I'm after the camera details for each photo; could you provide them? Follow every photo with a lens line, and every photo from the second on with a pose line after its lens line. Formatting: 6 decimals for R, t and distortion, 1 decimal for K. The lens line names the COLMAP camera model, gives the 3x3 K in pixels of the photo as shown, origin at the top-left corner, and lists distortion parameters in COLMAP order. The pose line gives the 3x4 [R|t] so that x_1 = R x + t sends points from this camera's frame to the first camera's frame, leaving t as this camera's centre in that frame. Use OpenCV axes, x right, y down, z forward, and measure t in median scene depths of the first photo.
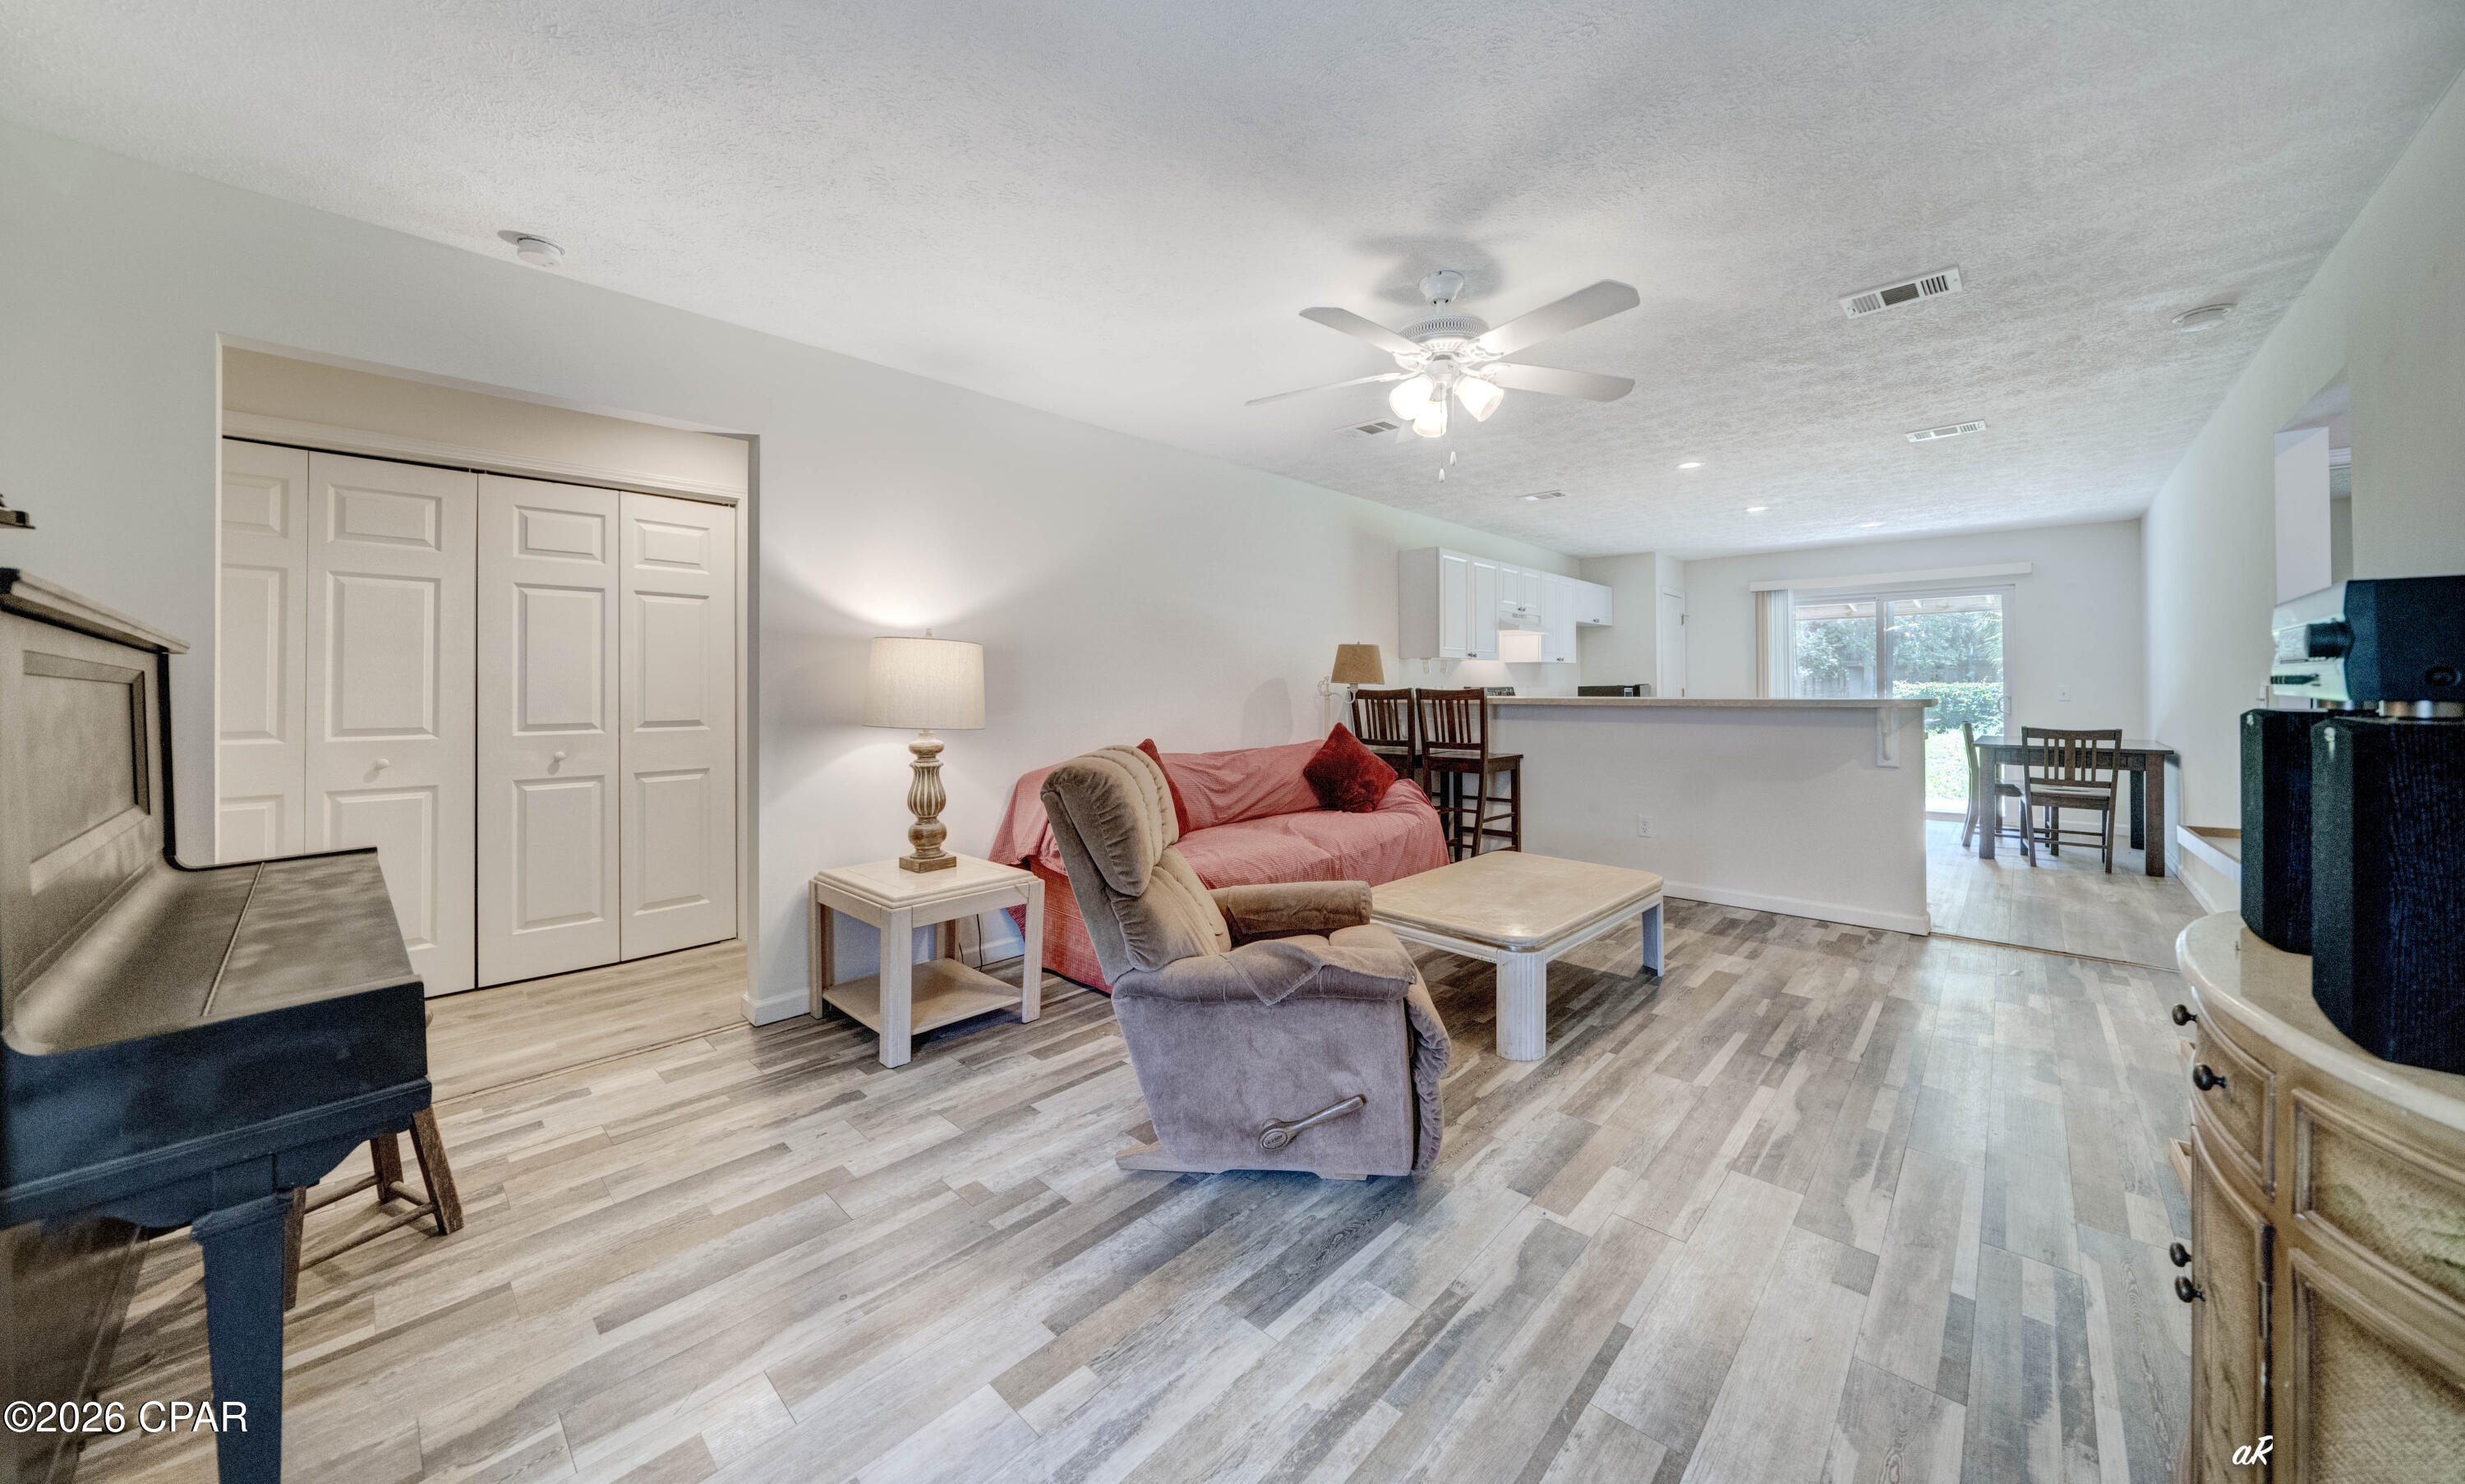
lens RADIAL K [[893.7, 0, 1221.4], [0, 893.7, 675.9], [0, 0, 1]] dist [-0.000061, -0.000073]
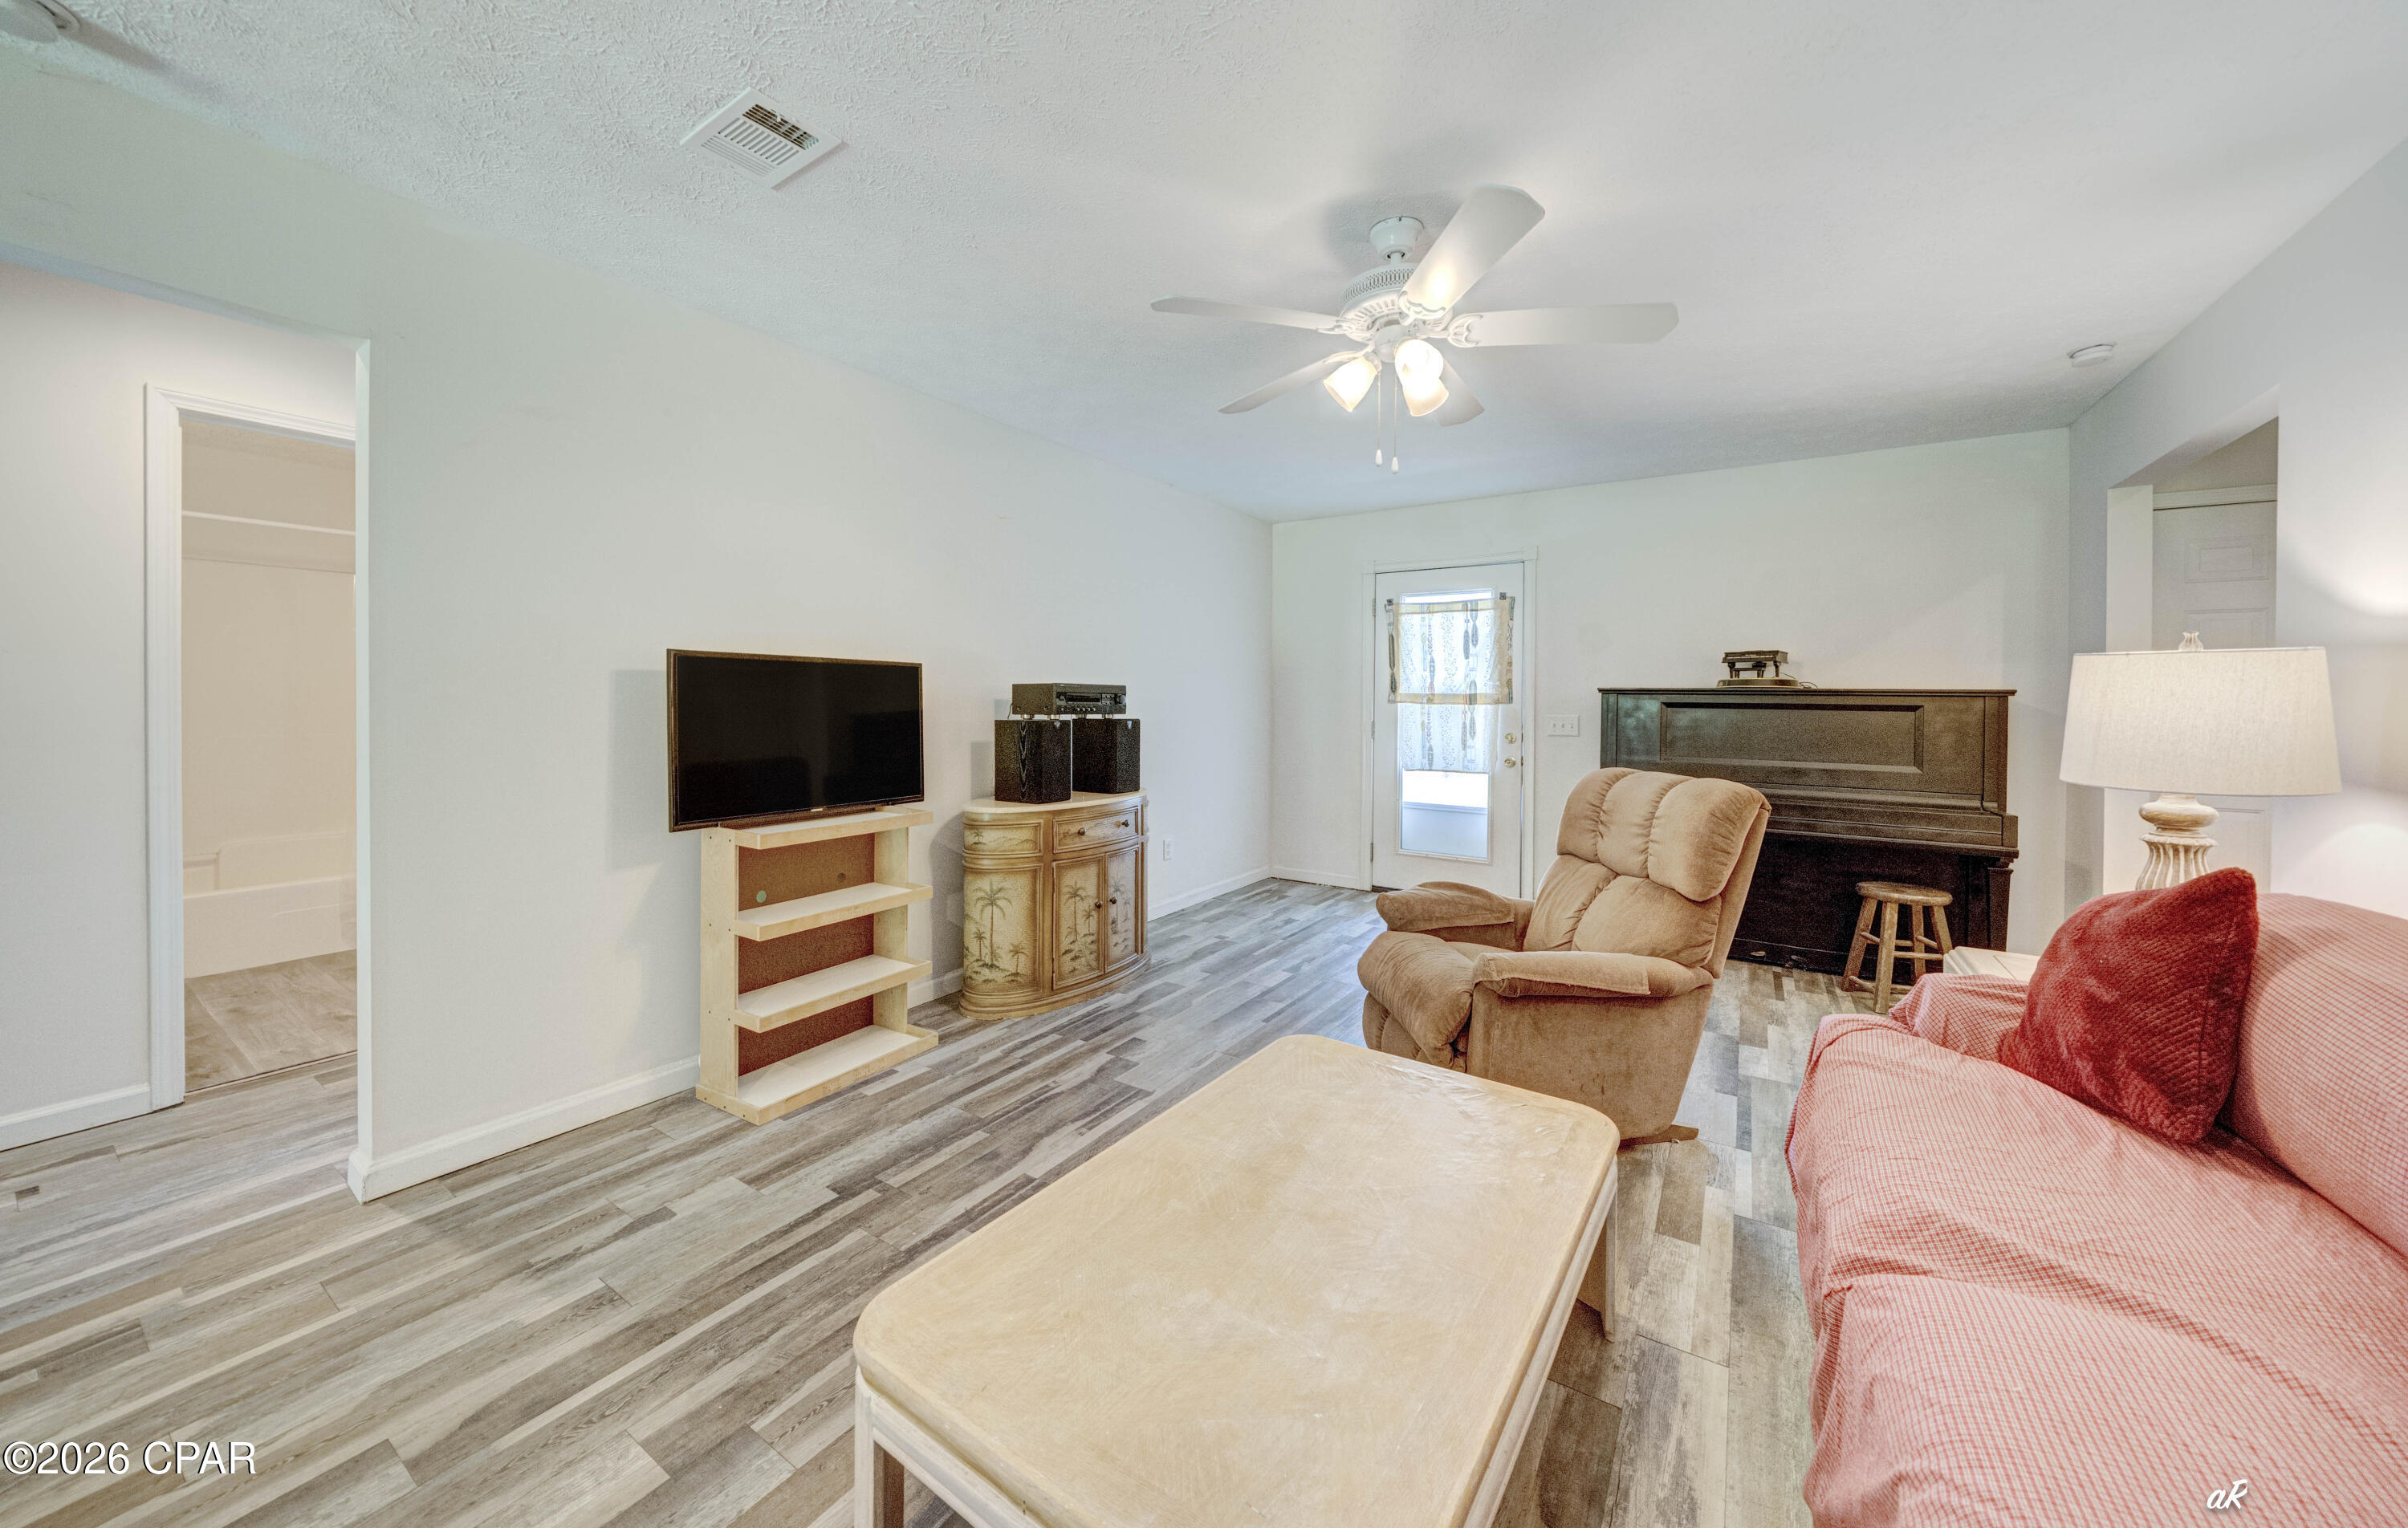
lens RADIAL K [[831.0, 0, 1171.3], [0, 831.0, 709.8], [0, 0, 1]] dist [-0.001072, -0.011364]
pose [[-0.990865, -0.000863, -0.134856, 0.556974], [-0.000658, 0.999999, -0.001568, 0.004761], [0.134857, -0.001465, -0.990864, 1.732625]]
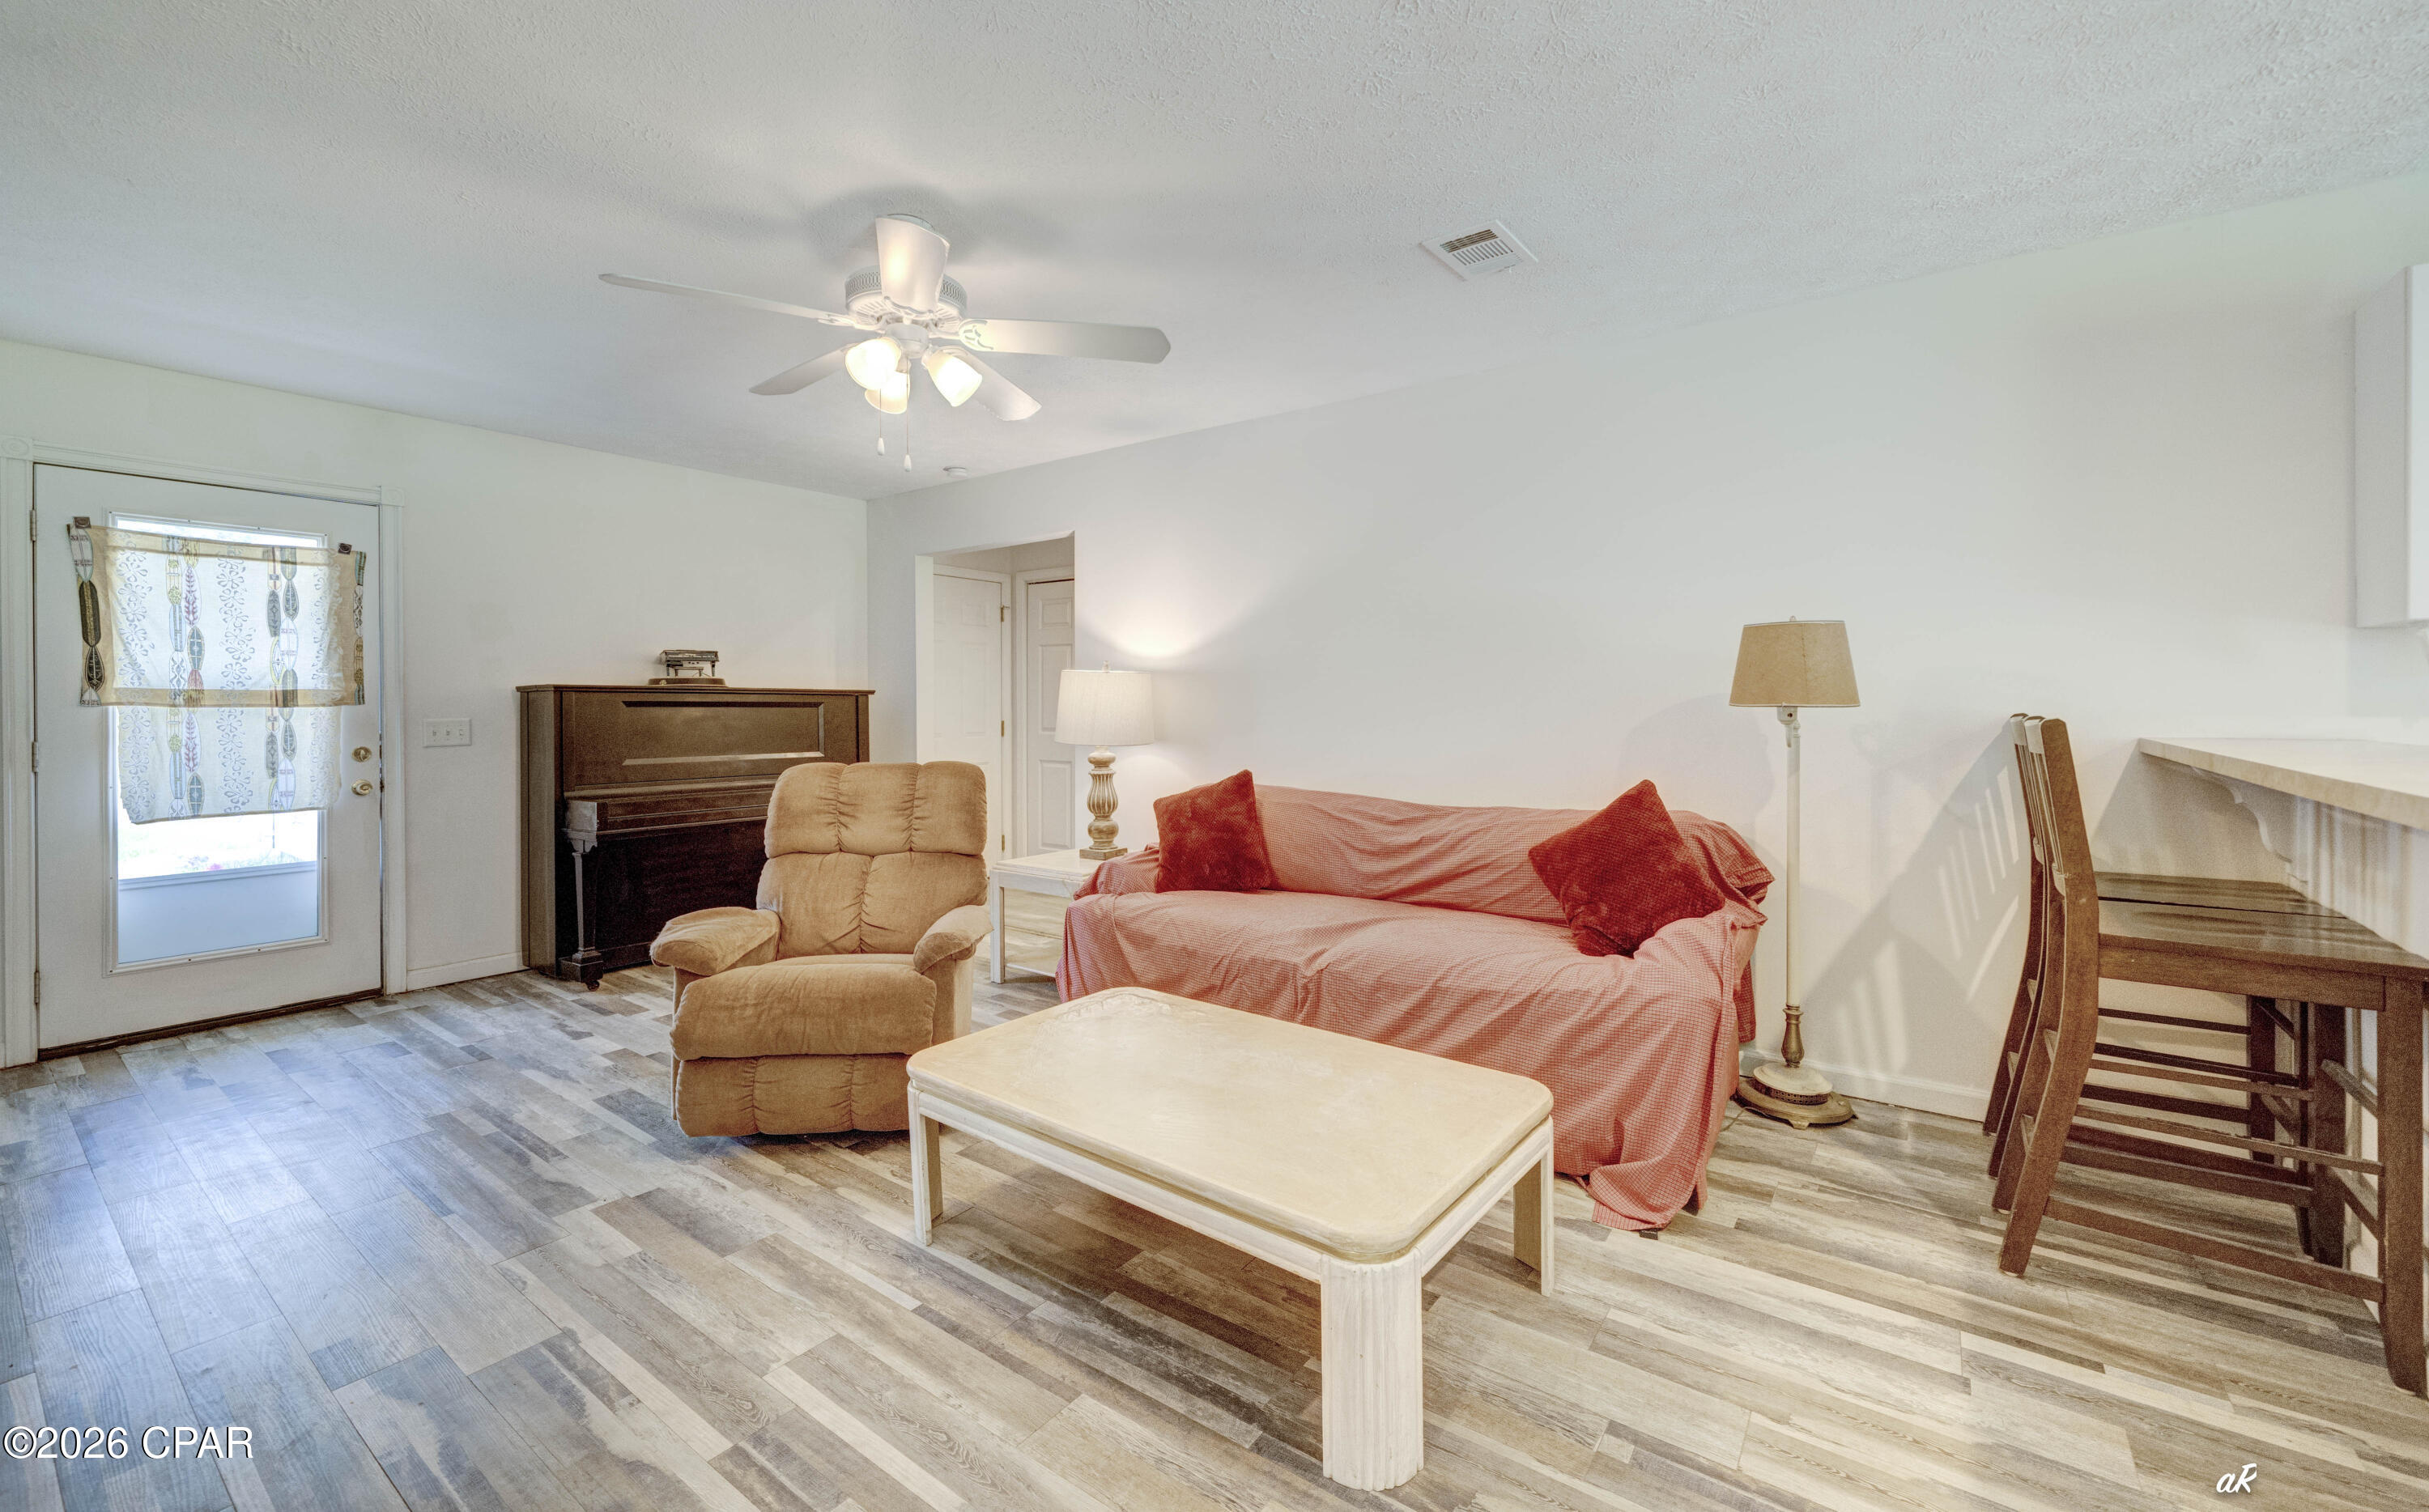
lens RADIAL K [[975.3, 0, 1210.0], [0, 975.3, 706.0], [0, 0, 1]] dist [0.001571, 0.000061]
pose [[0.095933, 0.007264, -0.995361, 1.177267], [0.017014, 0.999815, 0.008936, -0.001478], [0.995242, -0.017792, 0.095791, 1.188150]]
